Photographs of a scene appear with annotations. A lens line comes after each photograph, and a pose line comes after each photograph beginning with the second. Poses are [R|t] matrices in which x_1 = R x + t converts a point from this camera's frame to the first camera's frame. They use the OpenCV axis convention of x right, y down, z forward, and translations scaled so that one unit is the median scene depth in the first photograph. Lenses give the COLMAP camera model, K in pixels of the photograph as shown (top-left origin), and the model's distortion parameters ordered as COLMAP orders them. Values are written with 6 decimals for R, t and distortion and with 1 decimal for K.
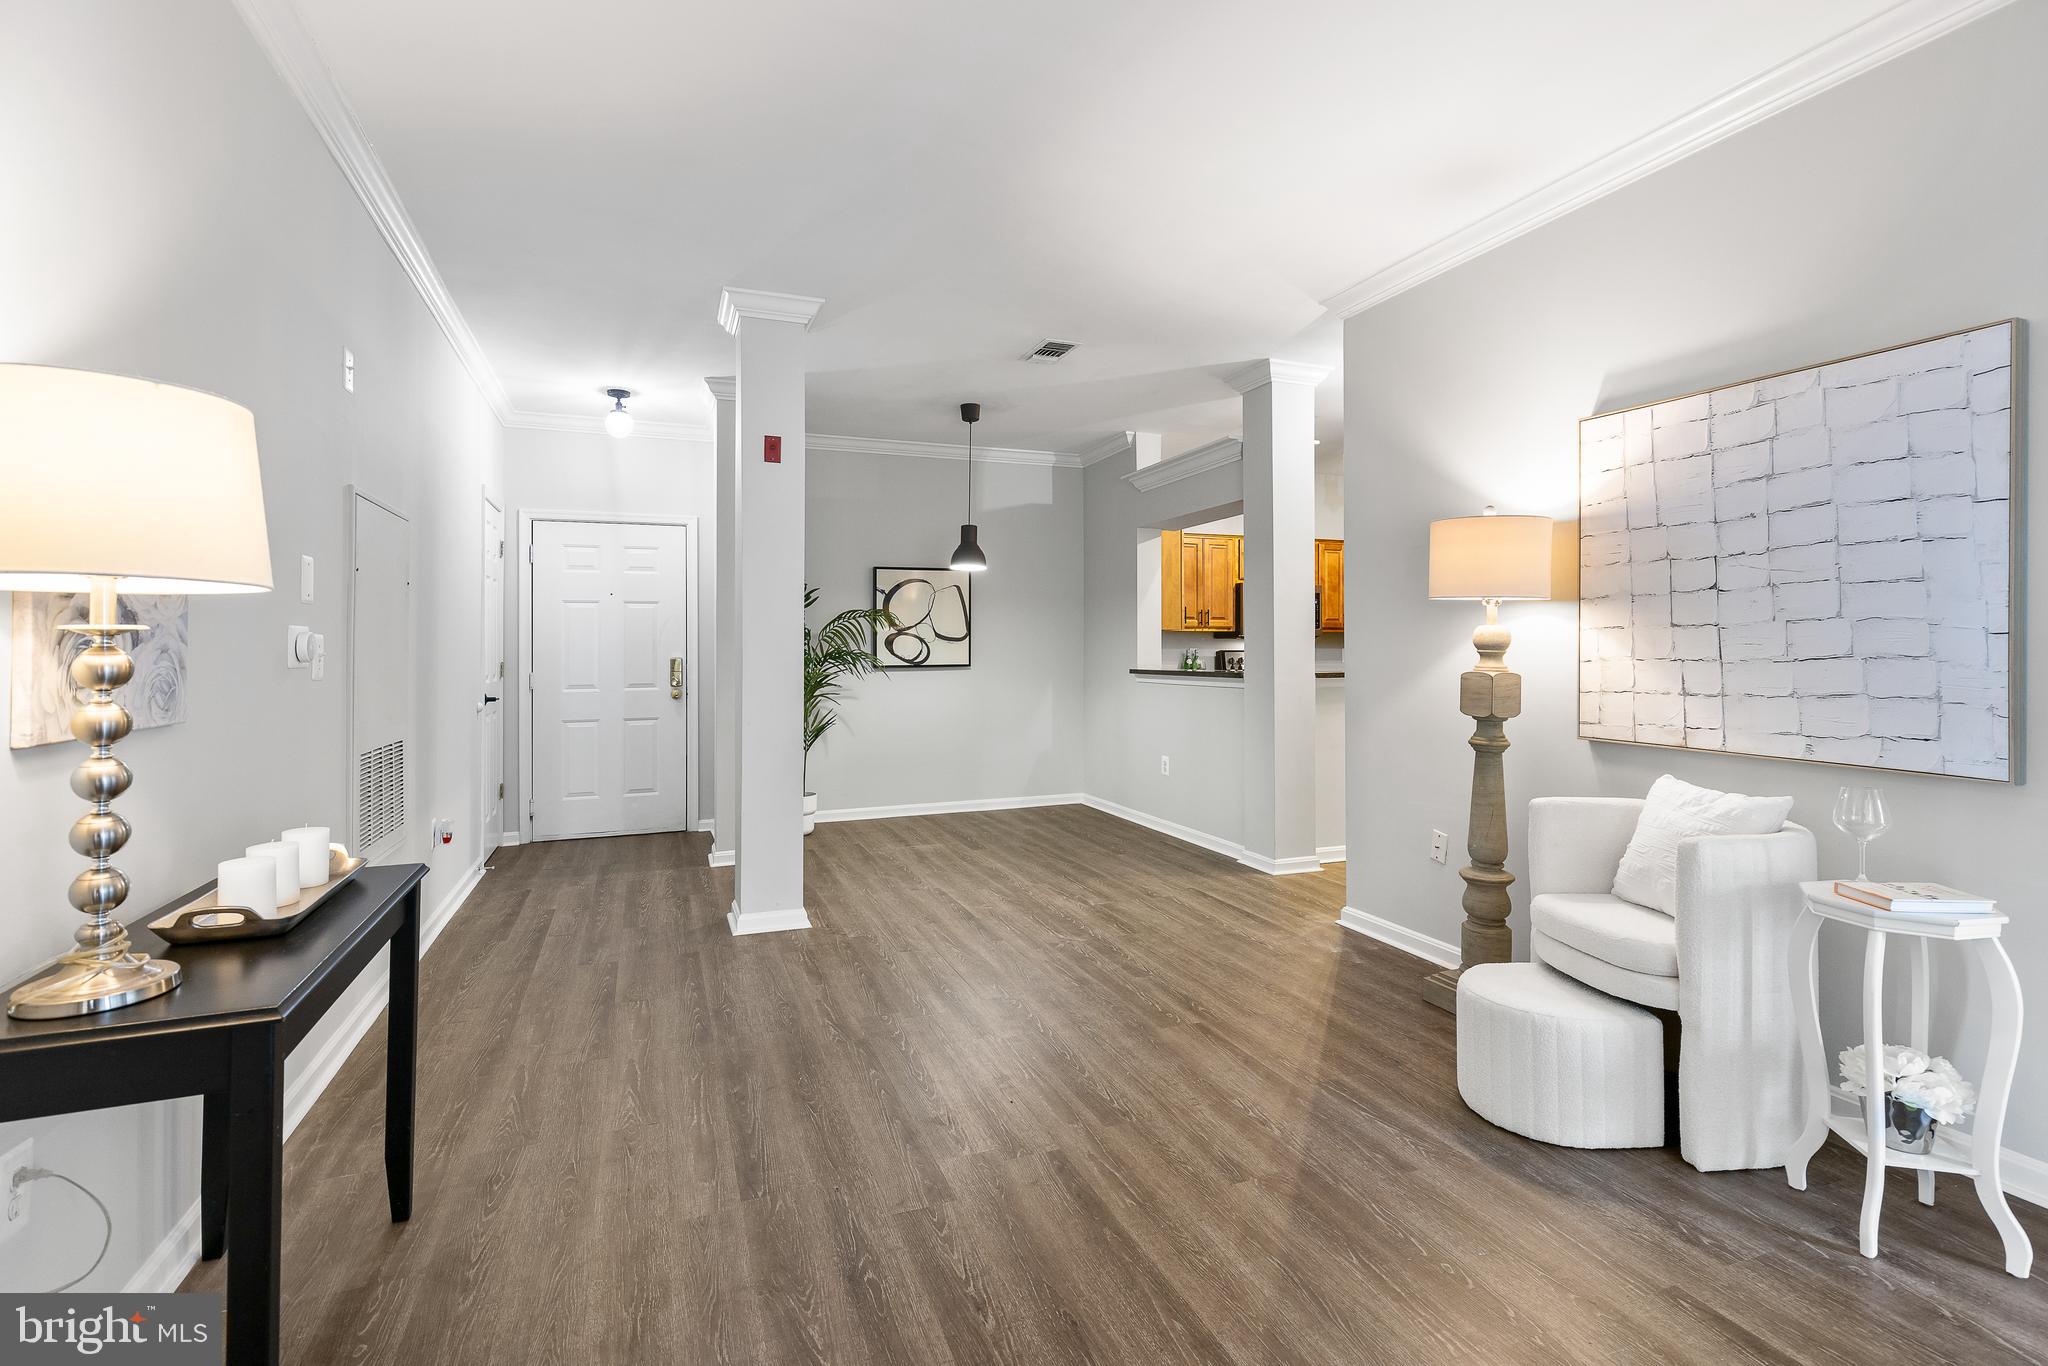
lens RADIAL K [[934.0, 0, 1011.4], [0, 934.0, 644.2], [0, 0, 1]] dist [0.003411, -0.000381]
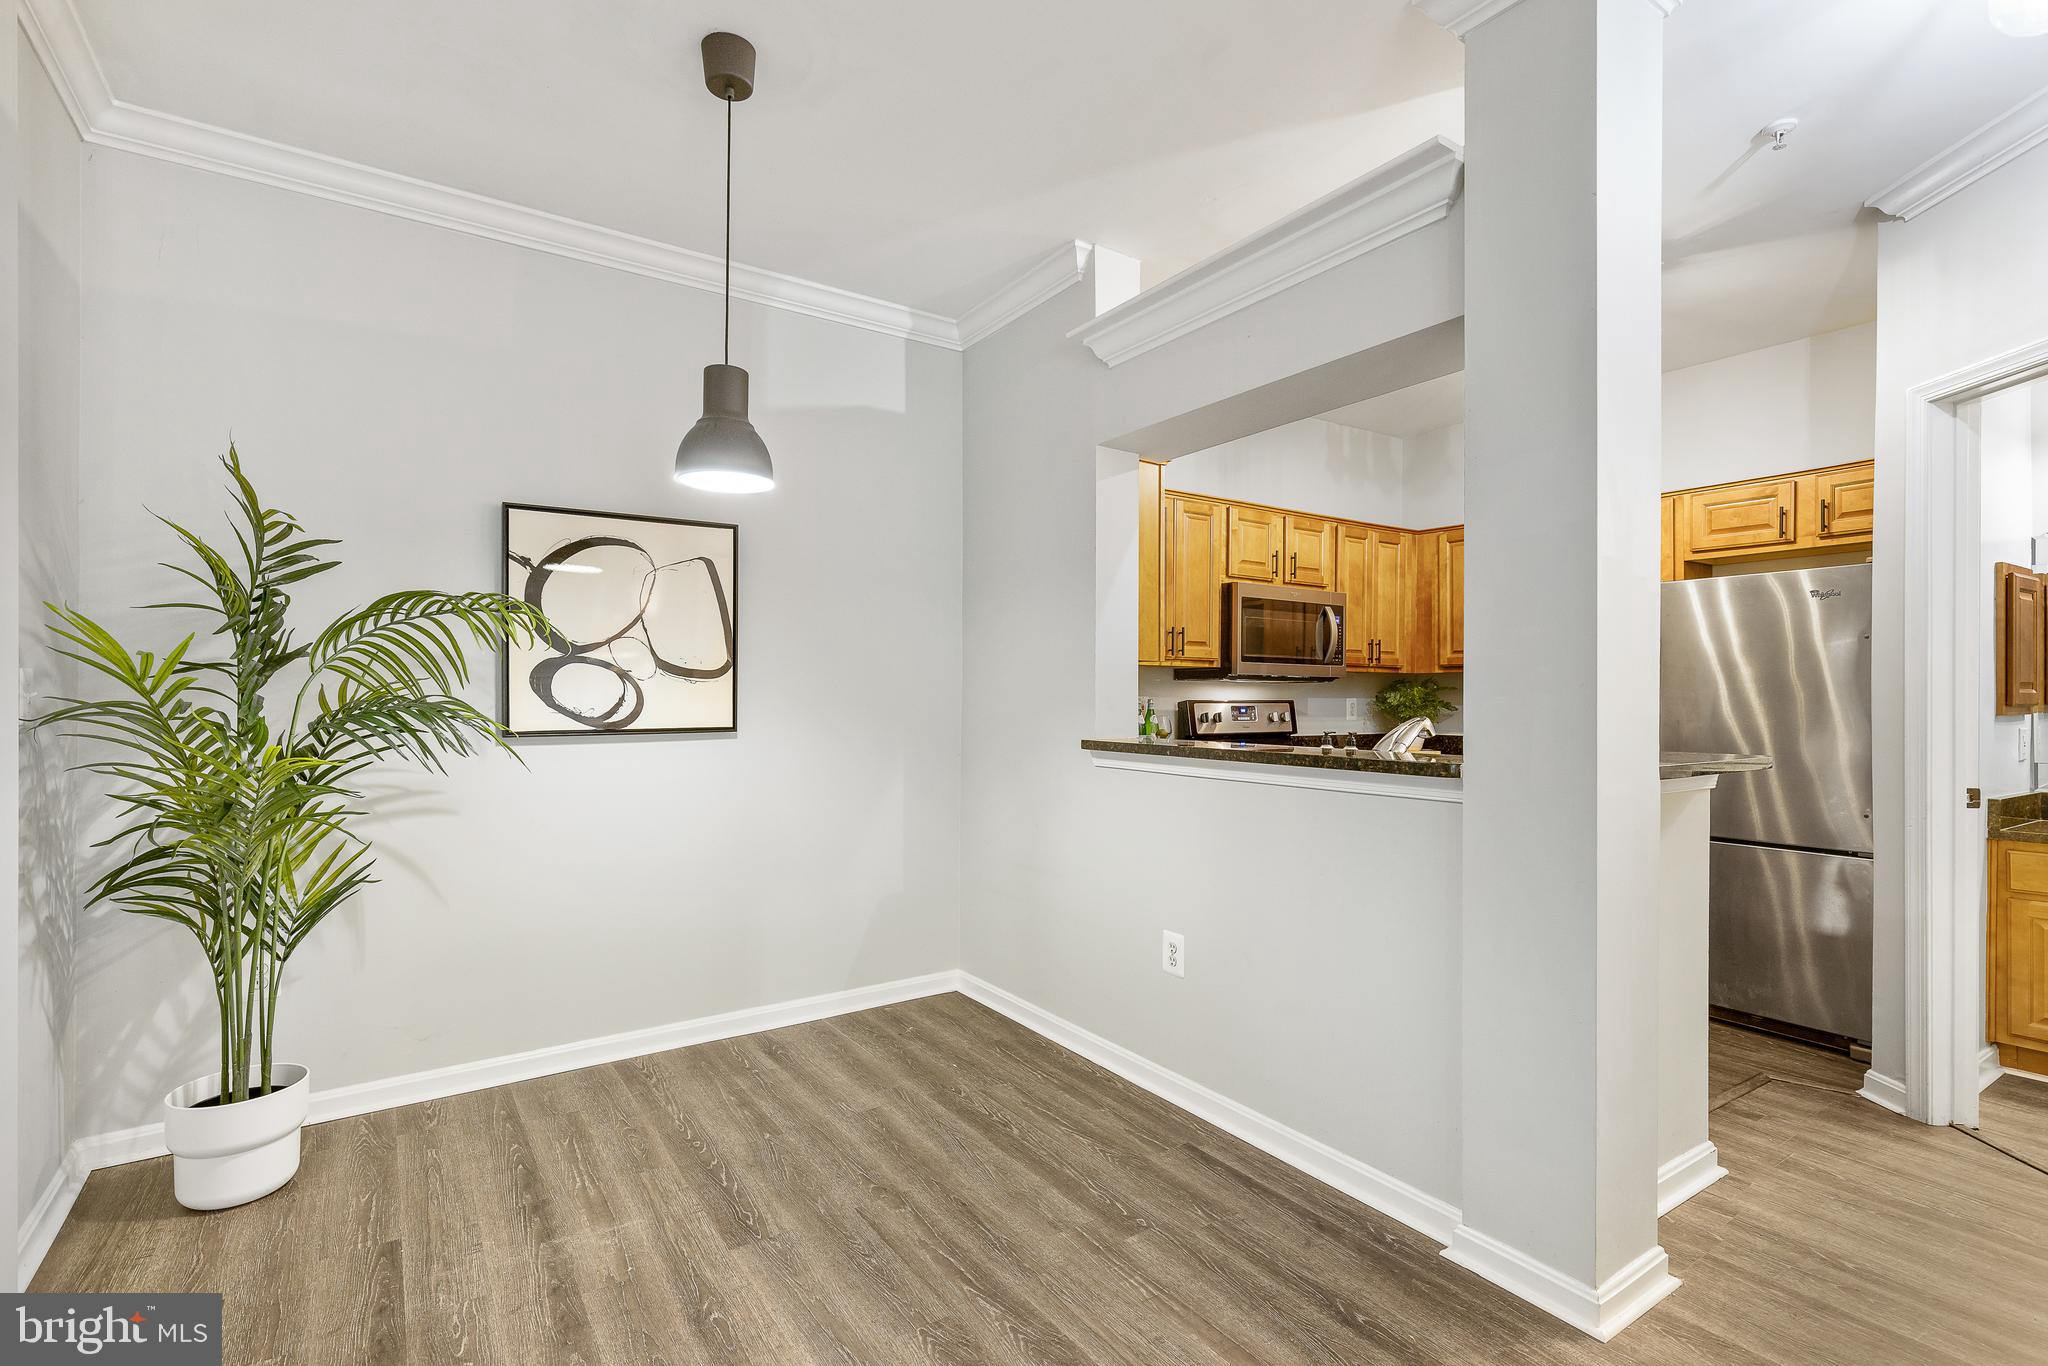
lens RADIAL K [[943.0, 0, 1015.4], [0, 943.0, 697.2], [0, 0, 1]] dist [-0.000548, -0.000227]
pose [[0.974424, 0.006313, 0.224626, -0.023399], [-0.008150, 0.999940, 0.007254, 0.002974], [-0.224567, -0.008900, 0.974418, 0.874171]]
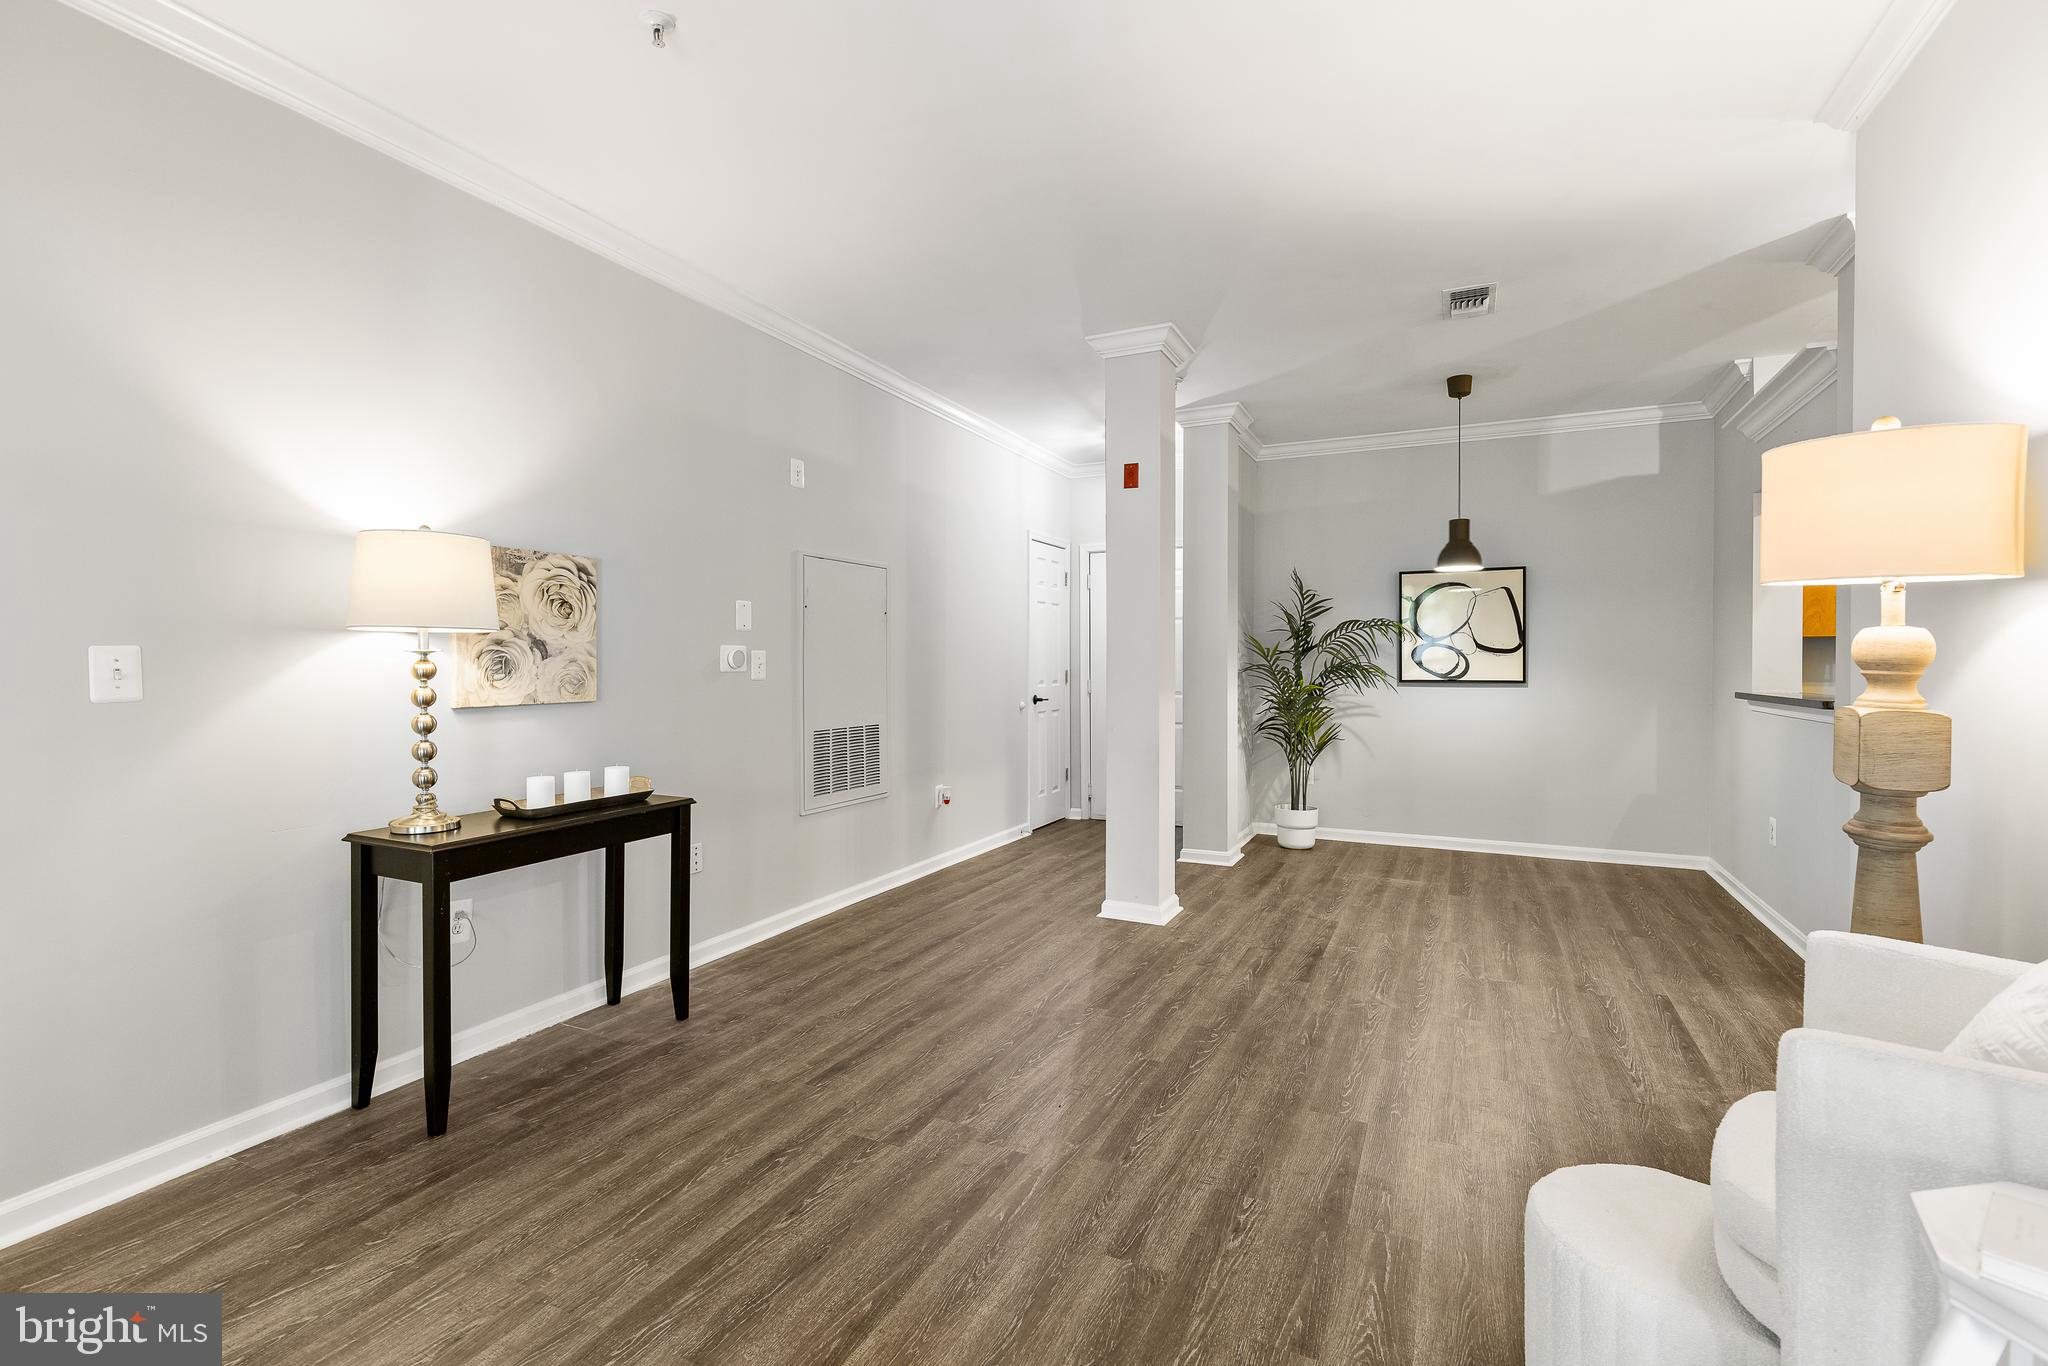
lens RADIAL K [[920.4, 0, 1016.4], [0, 920.4, 674.7], [0, 0, 1]] dist [0.002782, 0.000032]
pose [[0.681166, 0.016339, -0.731947, 0.435658], [-0.000399, 0.999759, 0.021946, -0.002893], [0.732129, -0.014656, 0.681008, 0.178120]]
